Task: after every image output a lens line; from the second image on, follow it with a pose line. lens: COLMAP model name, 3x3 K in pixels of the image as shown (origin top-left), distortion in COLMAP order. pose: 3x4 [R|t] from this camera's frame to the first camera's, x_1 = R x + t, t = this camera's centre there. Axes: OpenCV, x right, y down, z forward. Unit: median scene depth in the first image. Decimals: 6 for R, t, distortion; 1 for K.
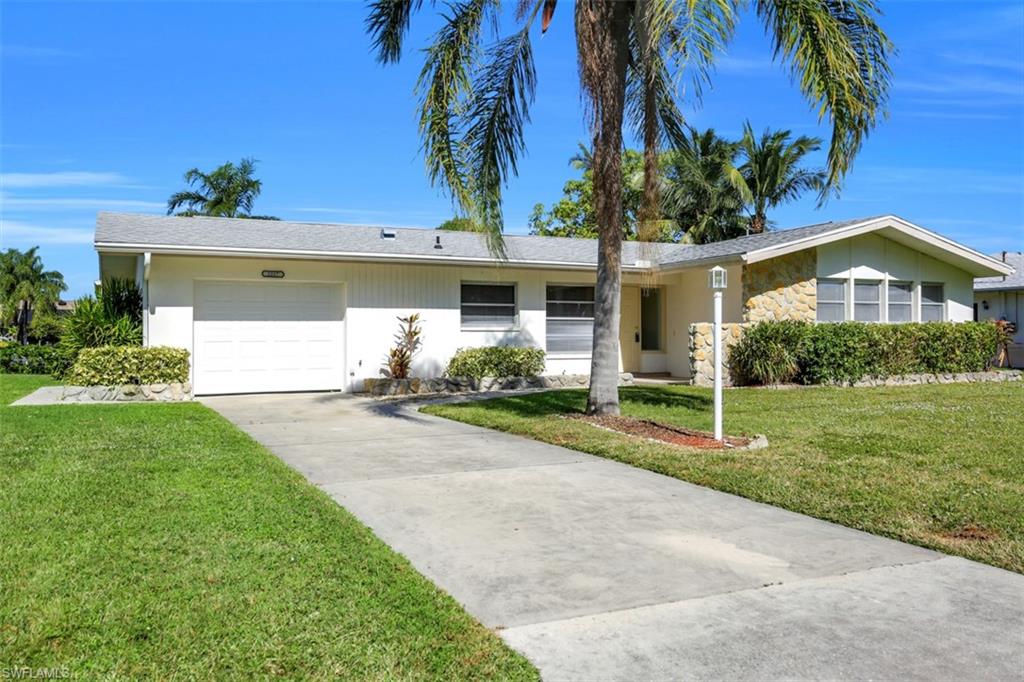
lens RADIAL K [[751.2, 0, 511.1], [0, 751.2, 339.8], [0, 0, 1]] dist [-0.021994, -0.003656]
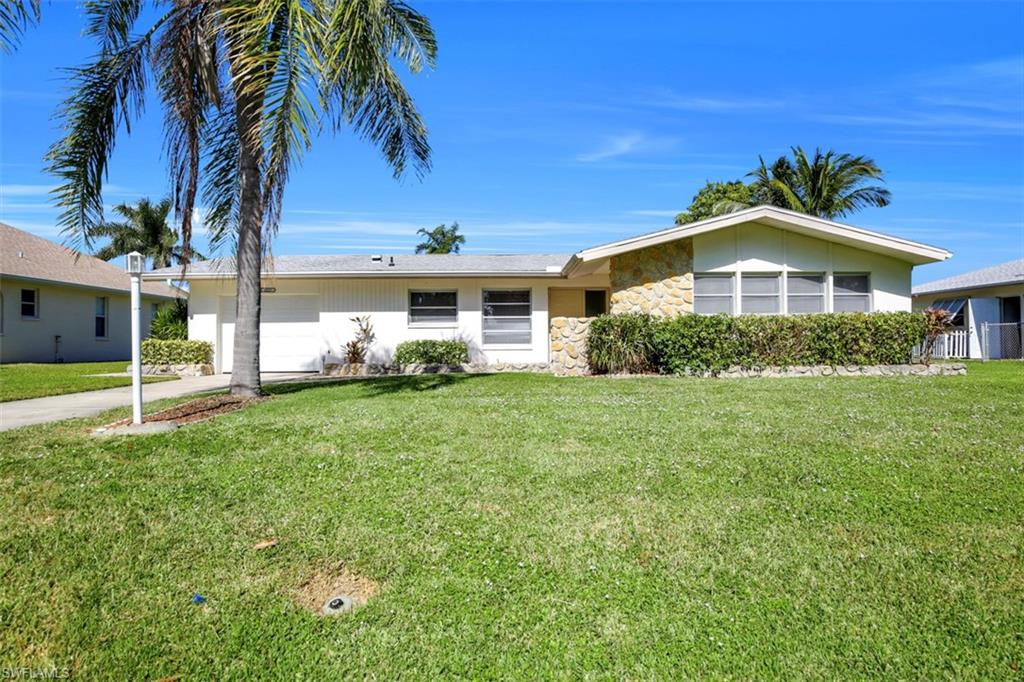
lens RADIAL K [[504.0, 0, 512.1], [0, 504.0, 342.6], [0, 0, 1]] dist [-0.046005, 0.012242]
pose [[0.927900, -0.003068, -0.372817, 0.422737], [0.005144, 0.999976, 0.004573, 0.010333], [0.372794, -0.006161, 0.927894, 0.249950]]
